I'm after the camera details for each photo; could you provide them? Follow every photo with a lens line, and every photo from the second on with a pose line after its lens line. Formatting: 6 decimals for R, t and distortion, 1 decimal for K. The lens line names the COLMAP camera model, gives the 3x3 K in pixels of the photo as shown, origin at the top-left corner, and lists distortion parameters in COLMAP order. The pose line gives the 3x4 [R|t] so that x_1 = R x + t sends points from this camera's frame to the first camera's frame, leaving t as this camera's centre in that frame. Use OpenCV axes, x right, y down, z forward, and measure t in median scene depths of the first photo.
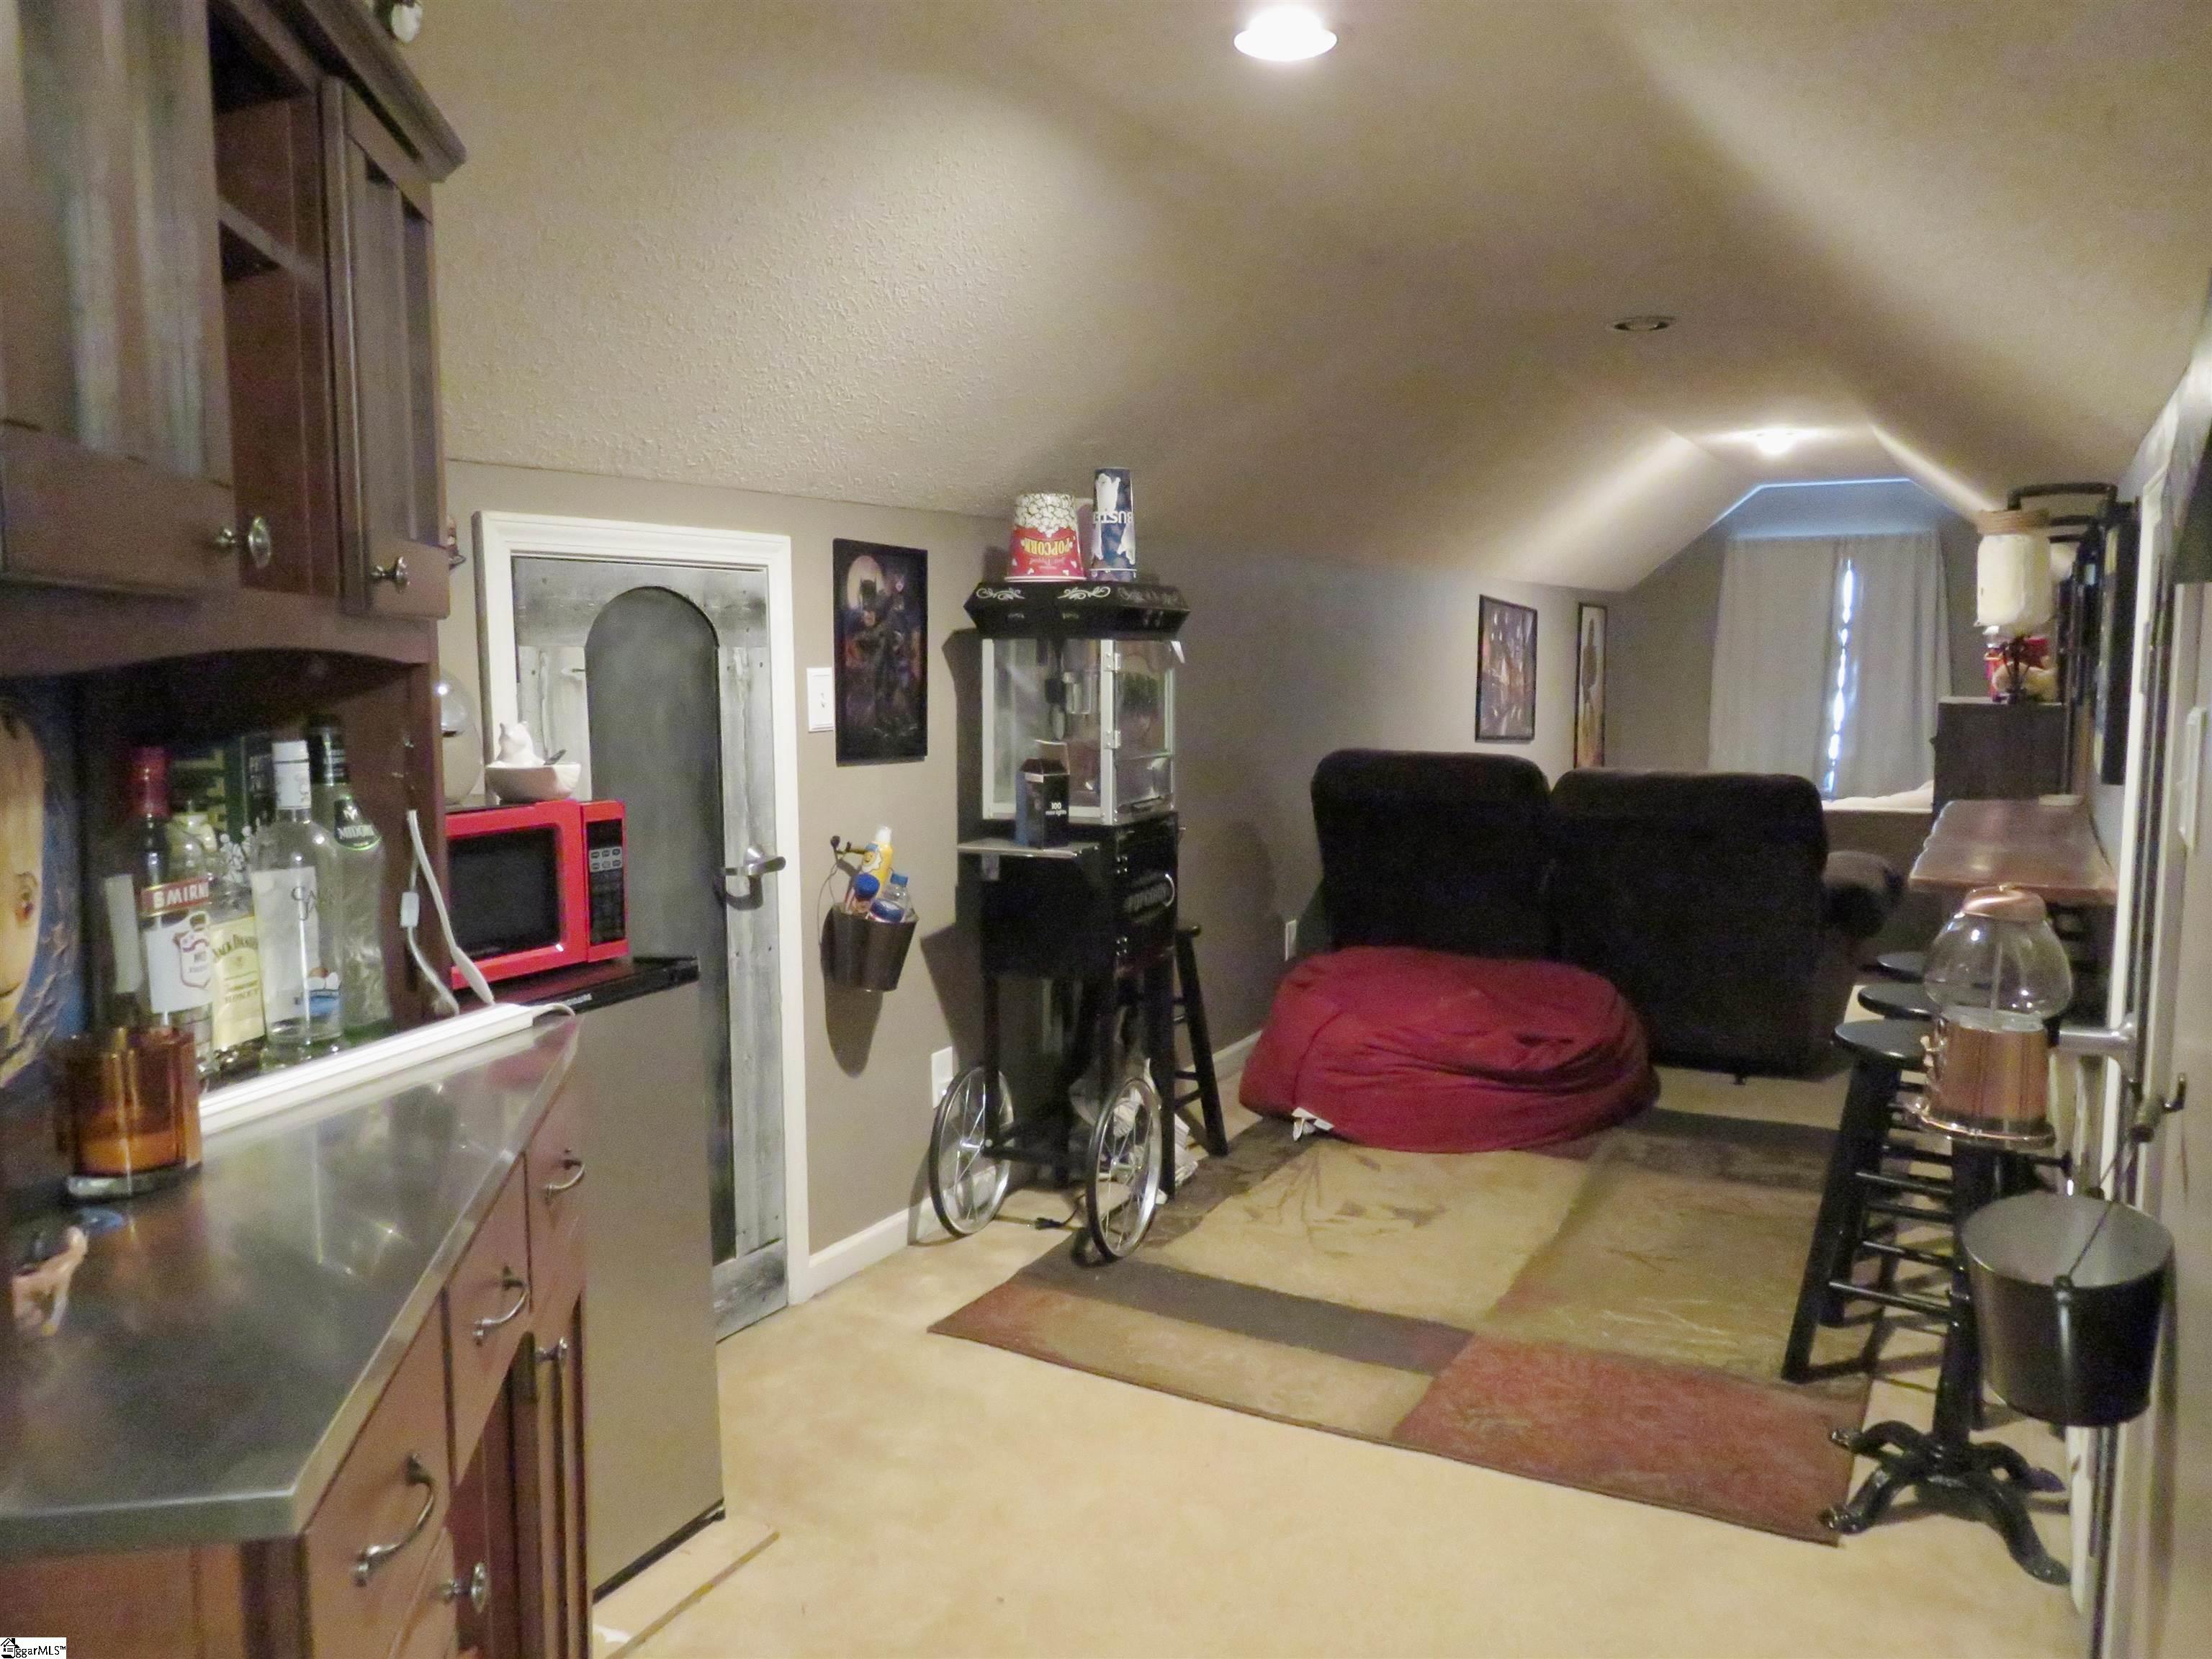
lens RADIAL K [[1657.4, 0, 1105.4], [0, 1657.4, 818.6], [0, 0, 1]] dist [-0.015370, 0.000452]
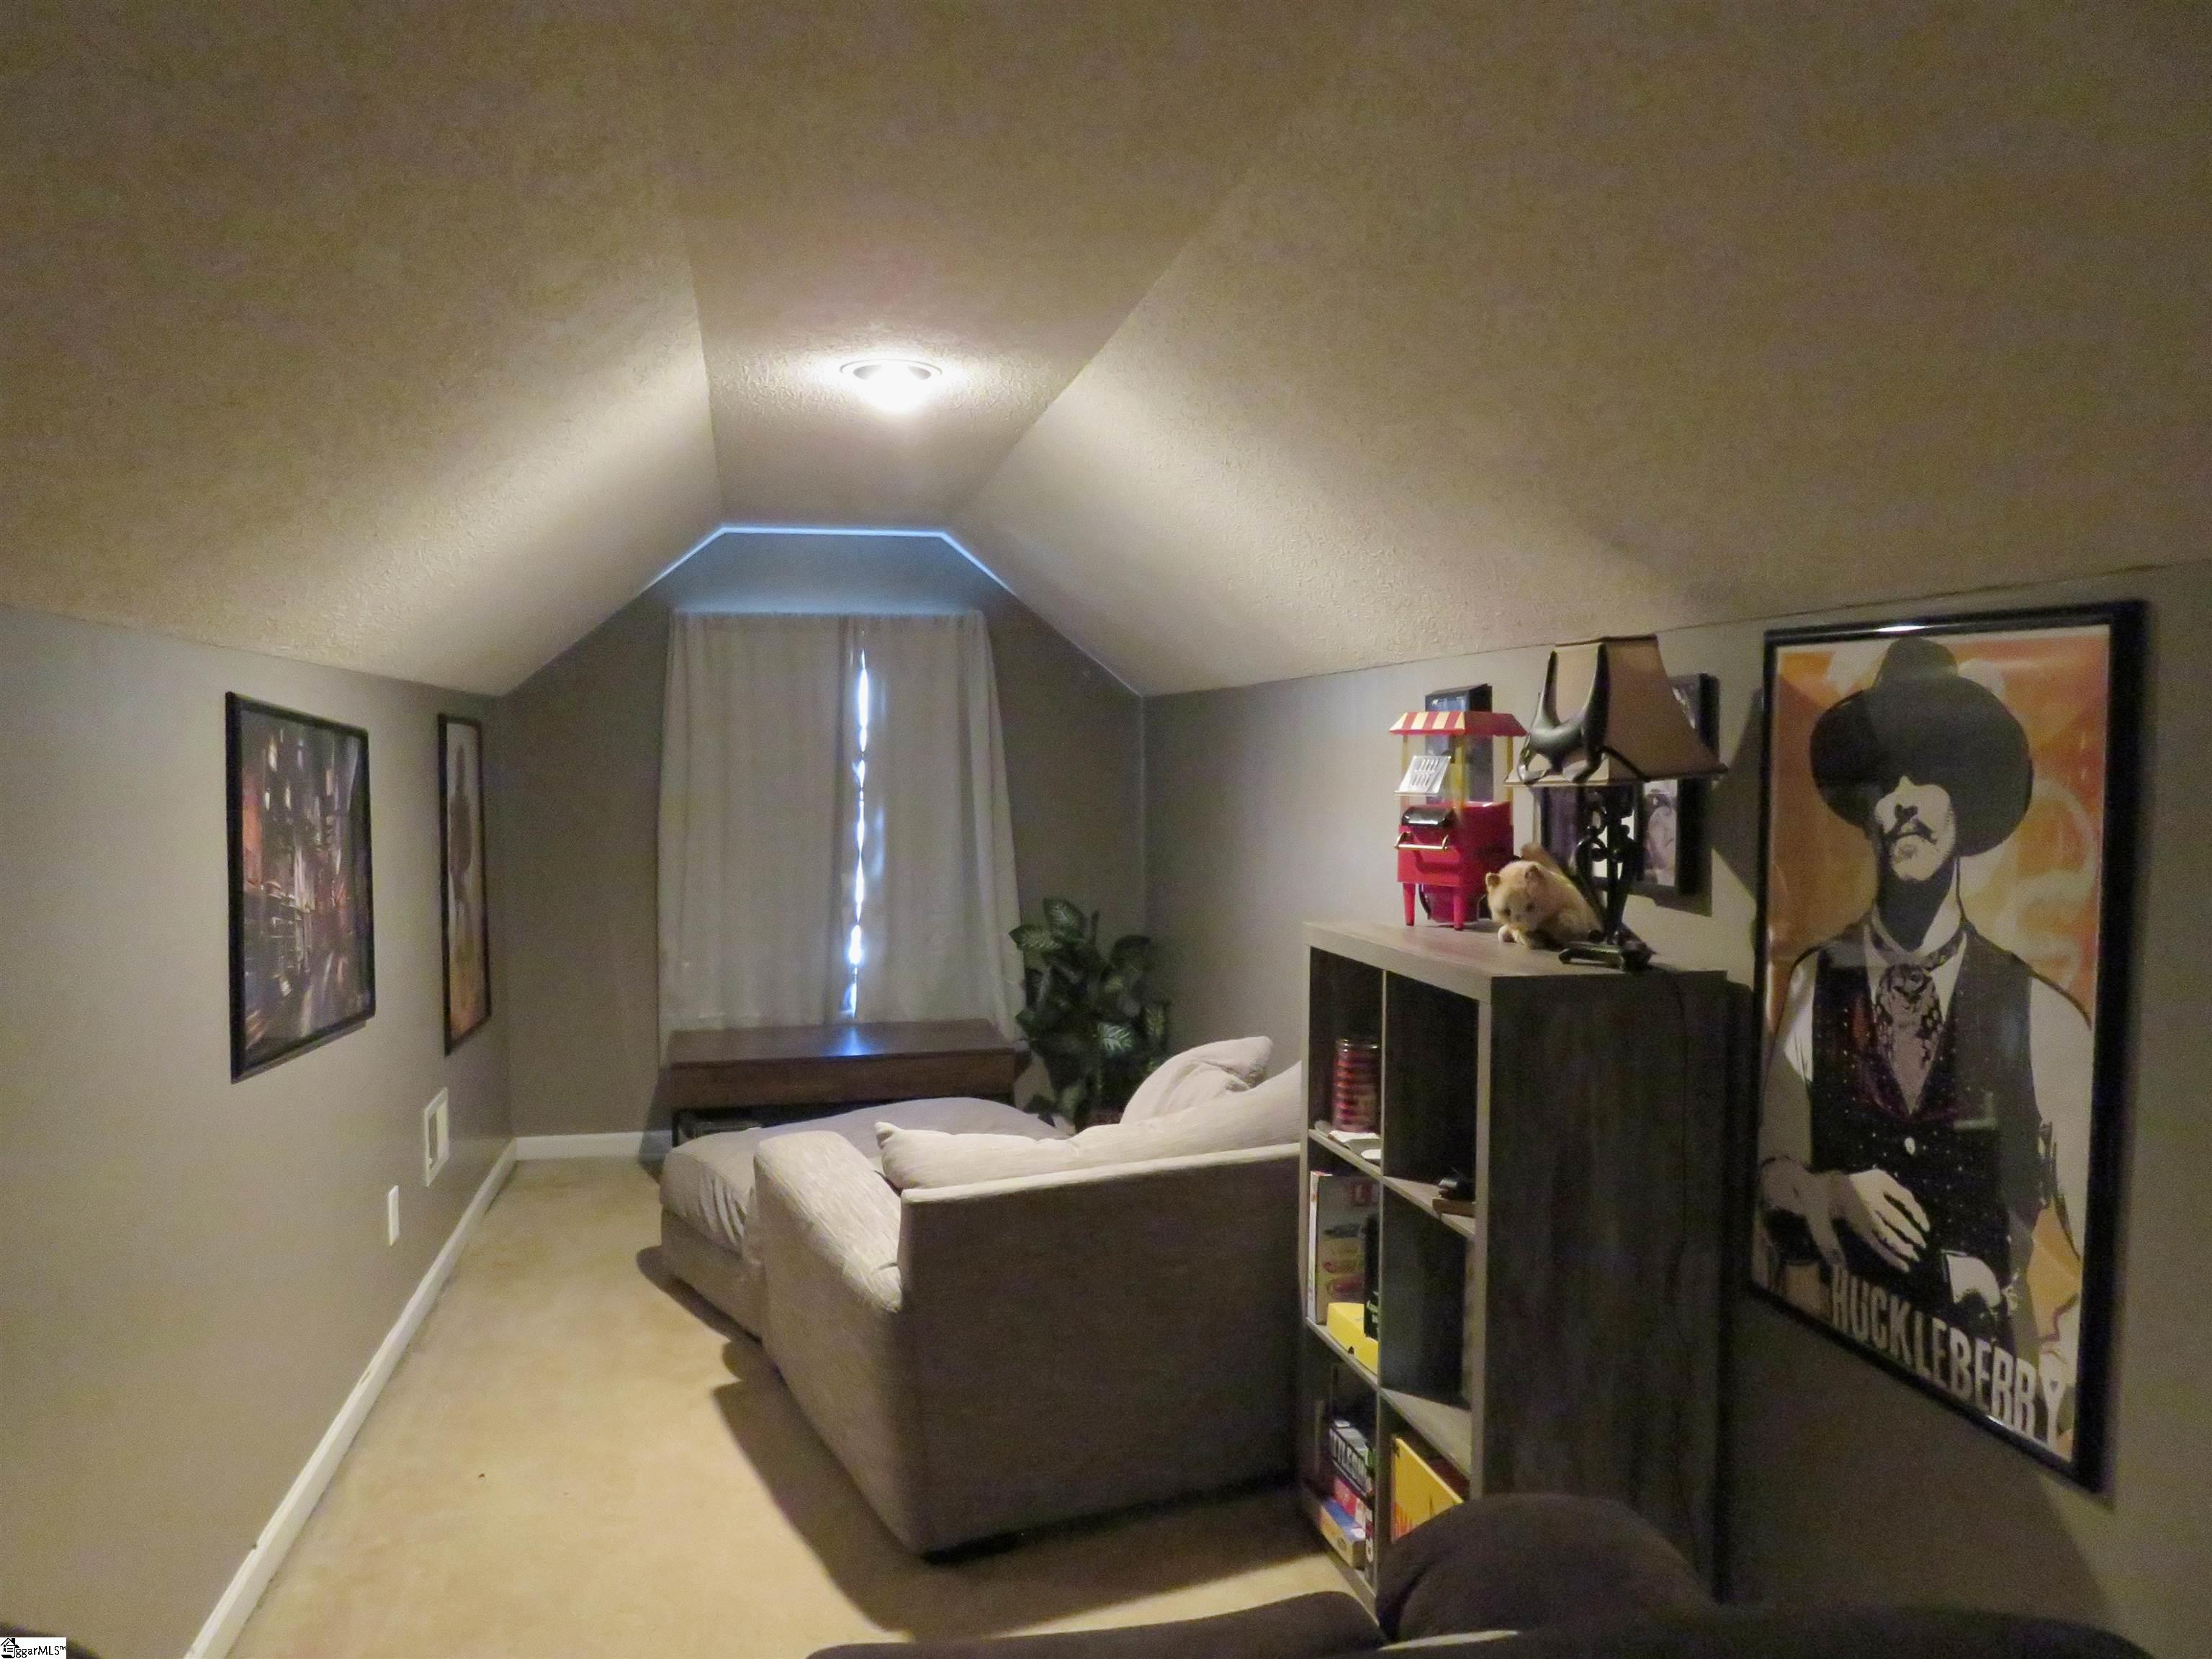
lens RADIAL K [[1657.4, 0, 1099.0], [0, 1657.4, 823.2], [0, 0, 1]] dist [-0.015370, 0.000452]
pose [[0.761288, -0.028953, 0.647767, 0.104867], [0.068960, 0.996952, -0.036485, -0.061828], [-0.644737, 0.072446, 0.760964, 0.463319]]
